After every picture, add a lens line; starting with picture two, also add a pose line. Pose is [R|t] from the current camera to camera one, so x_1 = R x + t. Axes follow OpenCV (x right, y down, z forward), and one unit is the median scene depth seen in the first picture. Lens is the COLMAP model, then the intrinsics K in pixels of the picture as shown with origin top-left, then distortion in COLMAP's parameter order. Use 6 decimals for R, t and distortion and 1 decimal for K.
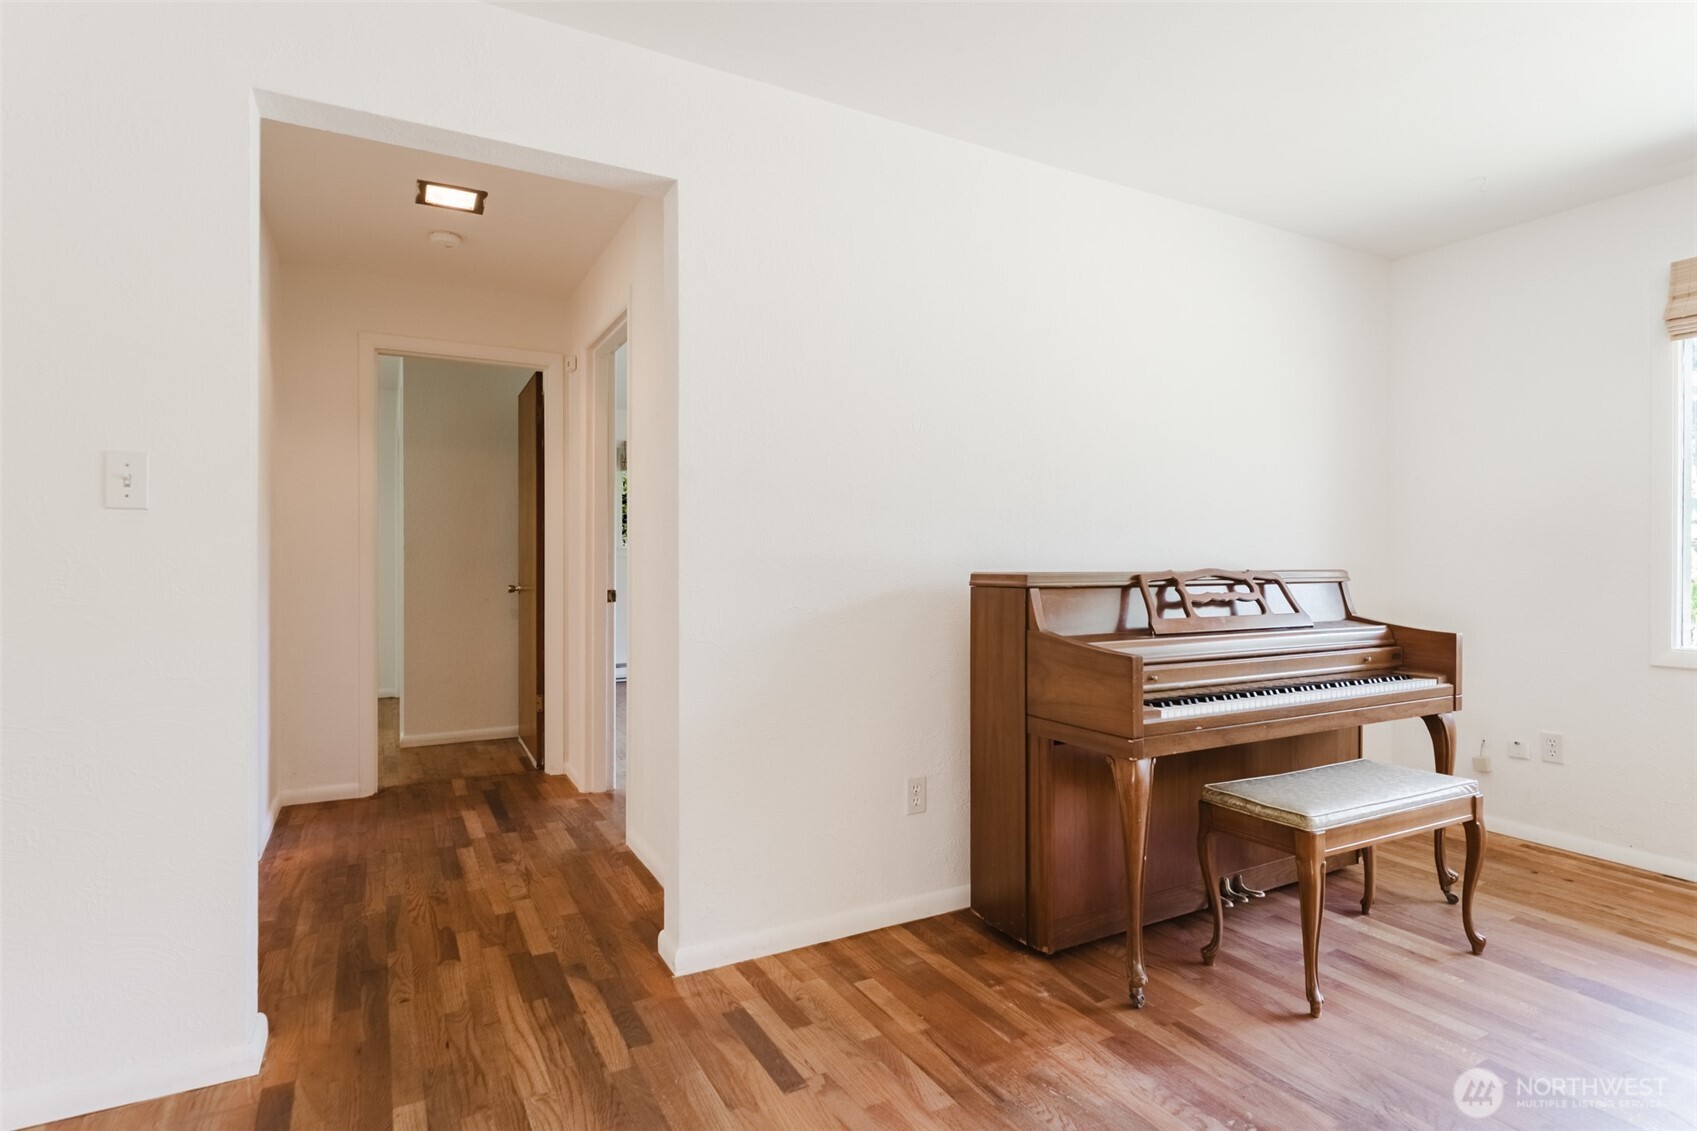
lens RADIAL K [[862.2, 0, 848.5], [0, 862.2, 565.5], [0, 0, 1]] dist [-0.001185, -0.000440]
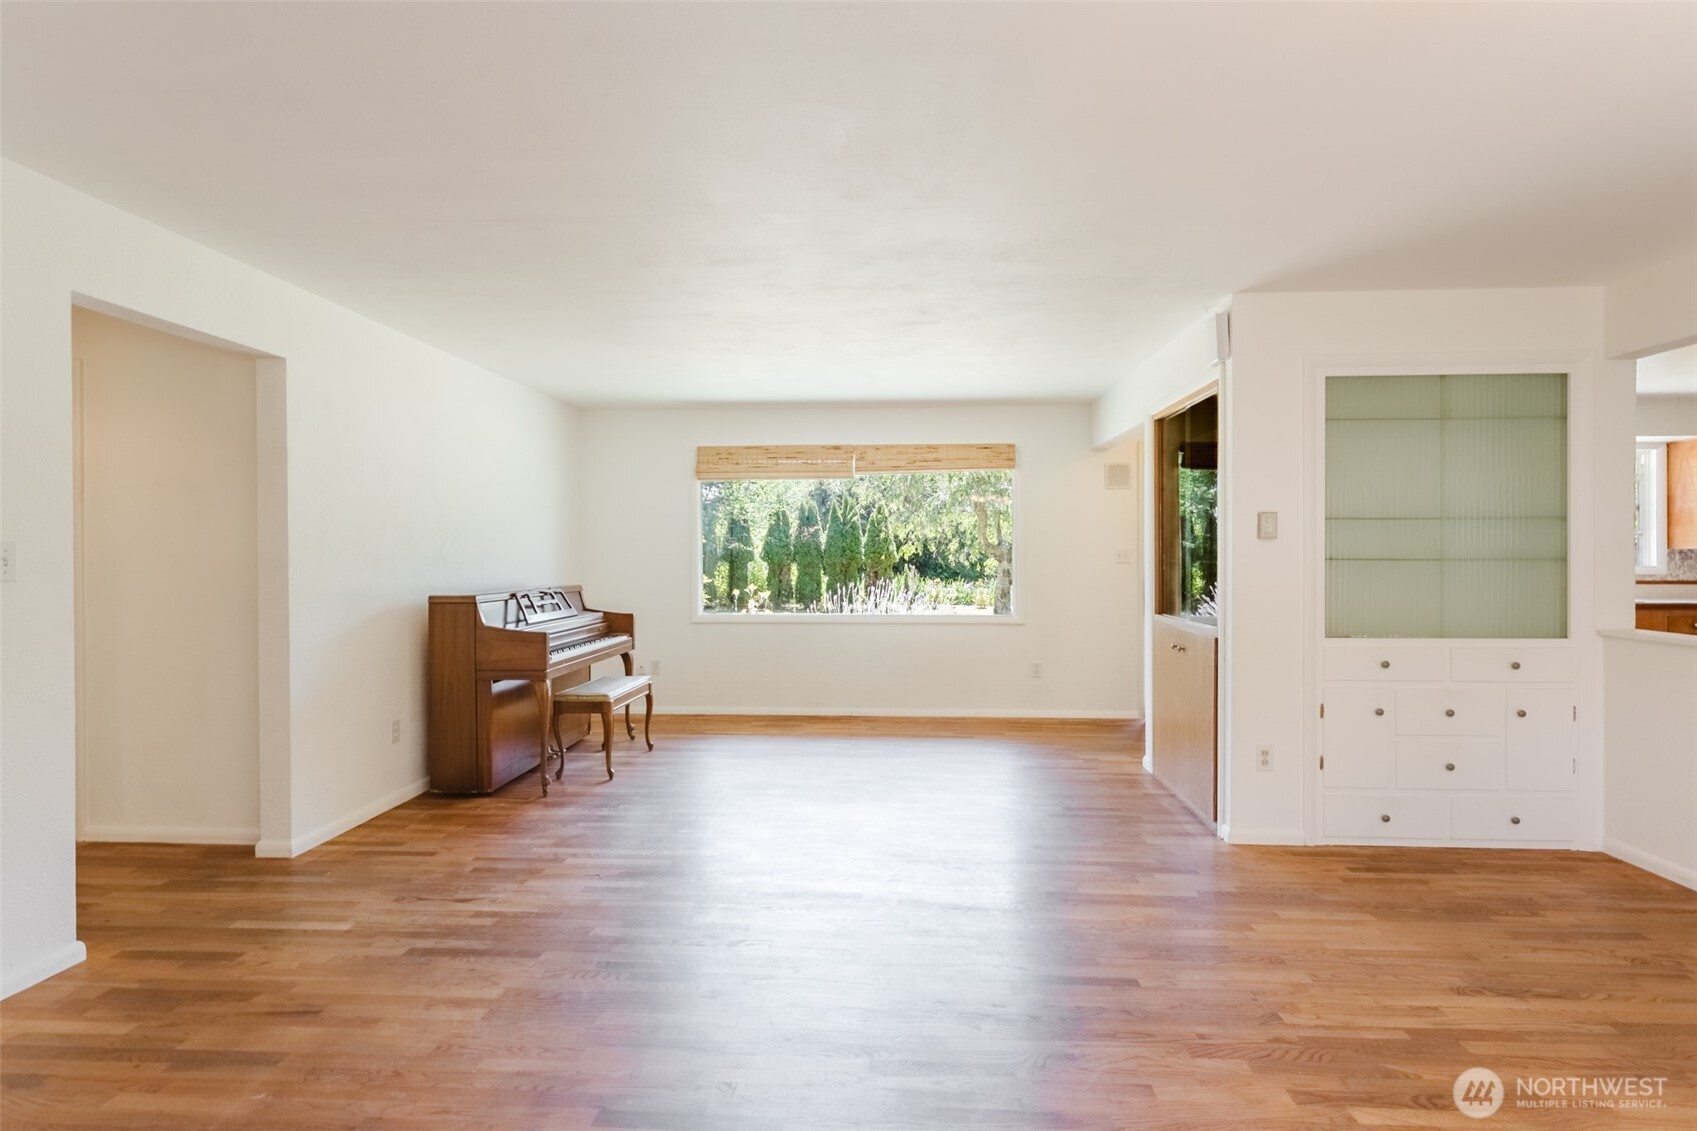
lens RADIAL K [[804.3, 0, 860.0], [0, 804.3, 540.3], [0, 0, 1]] dist [0.000738, 0.000309]
pose [[0.514715, 0.015843, 0.857215, -0.868914], [0.009056, 0.999673, -0.023913, -0.060933], [-0.857314, 0.020071, 0.514403, -0.626776]]
